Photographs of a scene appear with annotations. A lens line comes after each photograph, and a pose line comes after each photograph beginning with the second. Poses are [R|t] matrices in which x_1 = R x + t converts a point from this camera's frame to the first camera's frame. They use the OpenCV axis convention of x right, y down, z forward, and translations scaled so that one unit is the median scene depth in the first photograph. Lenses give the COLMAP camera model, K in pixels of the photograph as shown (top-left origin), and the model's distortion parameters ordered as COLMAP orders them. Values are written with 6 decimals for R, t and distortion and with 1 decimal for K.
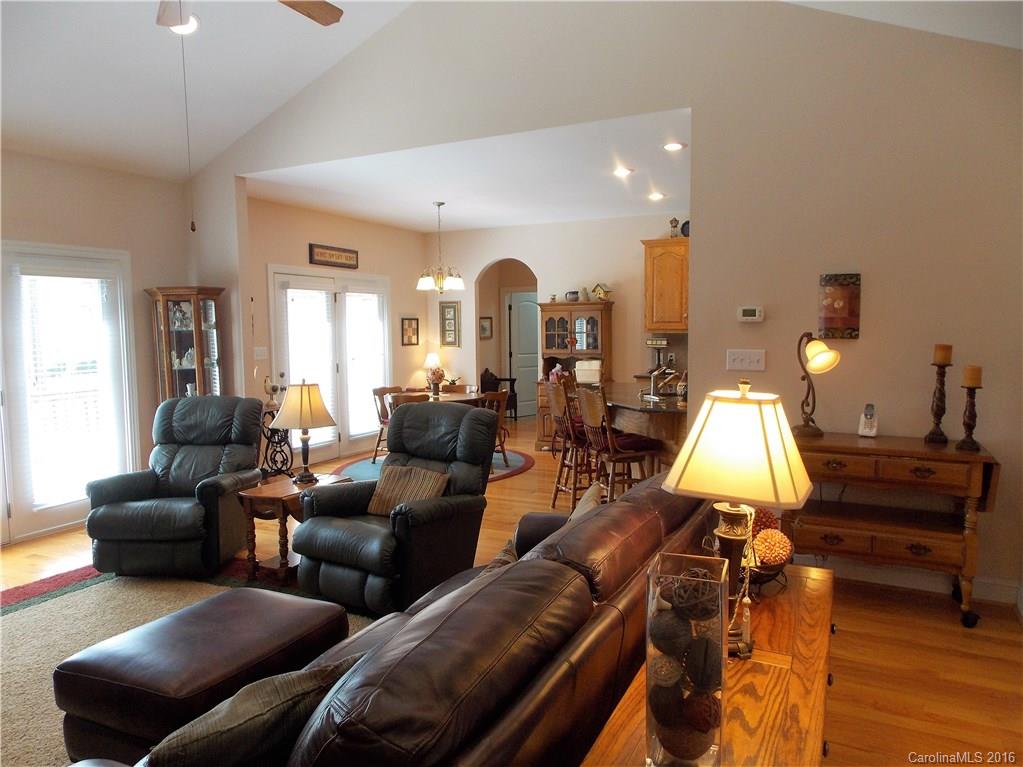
lens RADIAL K [[690.7, 0, 515.4], [0, 690.7, 385.5], [0, 0, 1]] dist [0.023838, -0.004992]
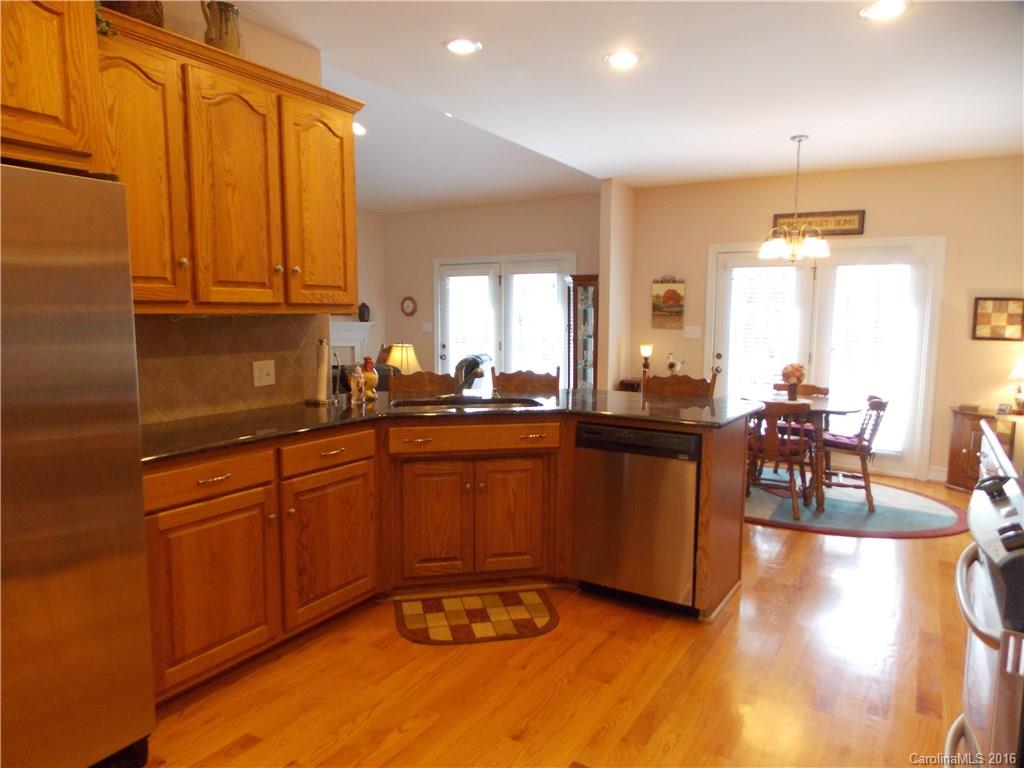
lens RADIAL K [[691.4, 0, 516.4], [0, 691.4, 374.8], [0, 0, 1]] dist [0.023838, -0.004992]
pose [[-0.037062, 0.088680, -0.995370, 0.572152], [-0.103051, 0.990405, 0.092075, -0.045827], [0.993985, 0.105986, -0.027568, 0.660394]]
